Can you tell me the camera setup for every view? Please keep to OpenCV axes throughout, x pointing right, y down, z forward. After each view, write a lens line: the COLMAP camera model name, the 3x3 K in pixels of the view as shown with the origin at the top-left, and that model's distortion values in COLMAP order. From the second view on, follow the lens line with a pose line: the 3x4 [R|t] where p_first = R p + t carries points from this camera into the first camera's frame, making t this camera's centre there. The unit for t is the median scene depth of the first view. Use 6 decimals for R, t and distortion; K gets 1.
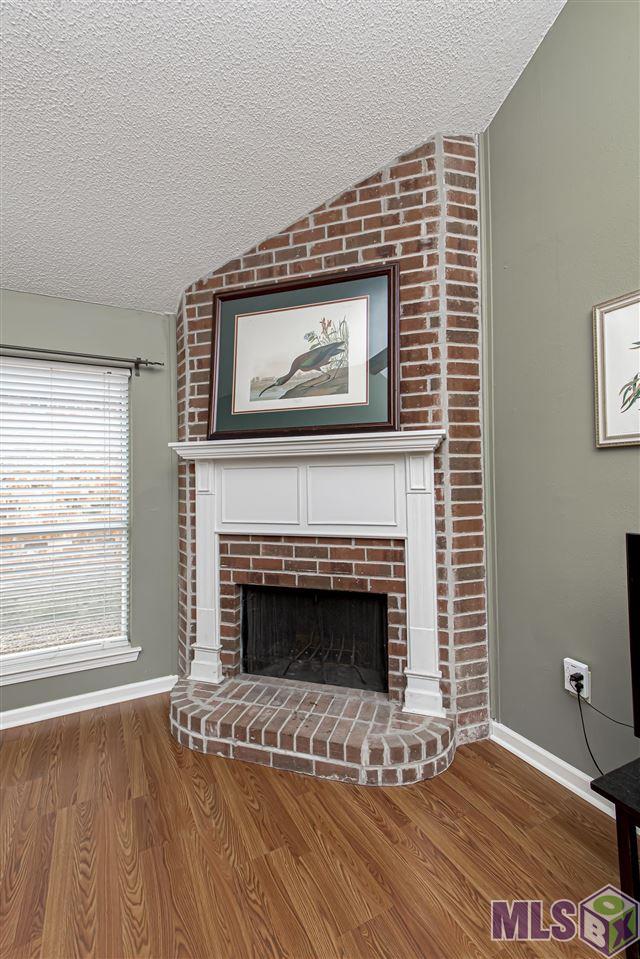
lens RADIAL K [[427.2, 0, 320.0], [0, 427.2, 479.5], [0, 0, 1]] dist [0.055561, -0.000128]
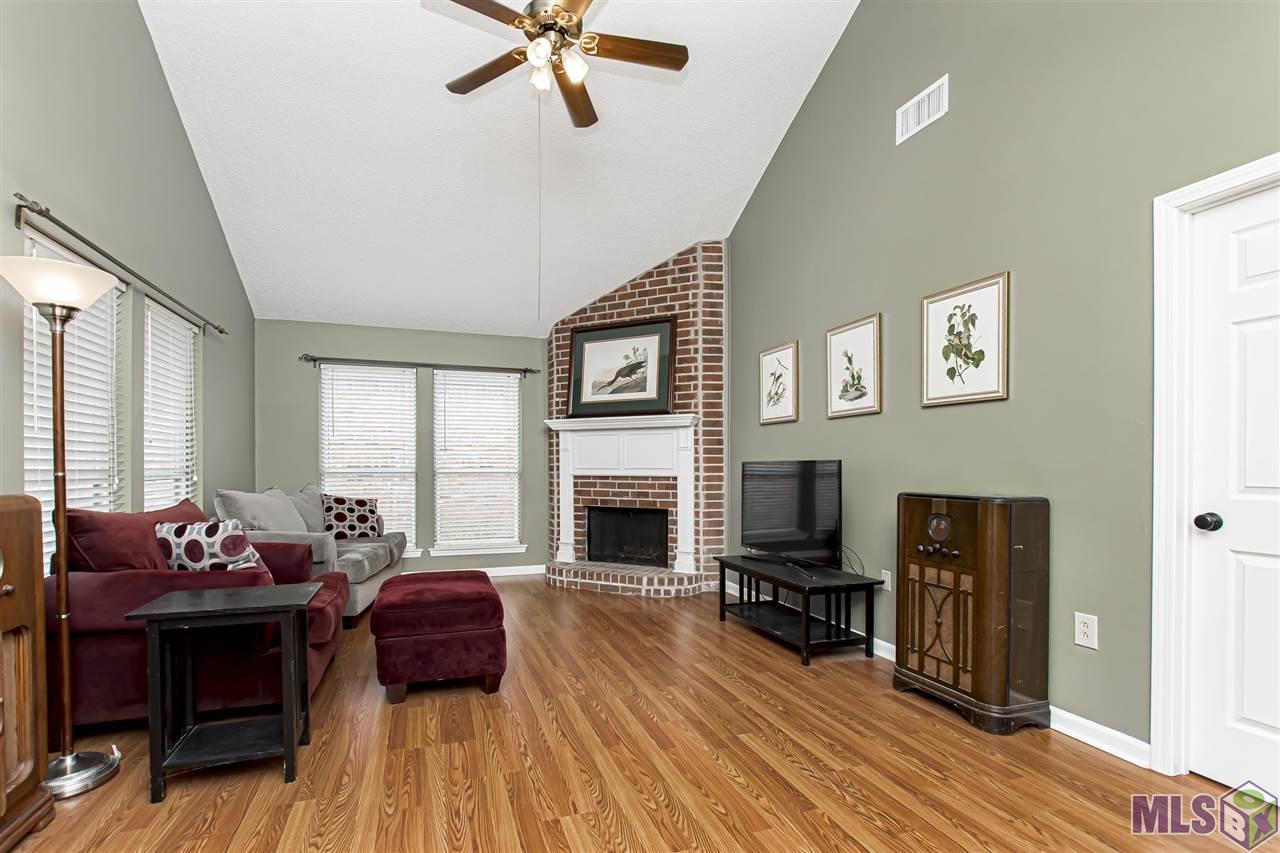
lens RADIAL K [[570.2, 0, 642.8], [0, 570.2, 473.3], [0, 0, 1]] dist [0.055561, -0.000128]
pose [[0.991821, 0.012519, -0.127022, 0.341723], [-0.008853, 0.999529, 0.029382, 0.057013], [0.127330, -0.028017, 0.991465, -1.264883]]
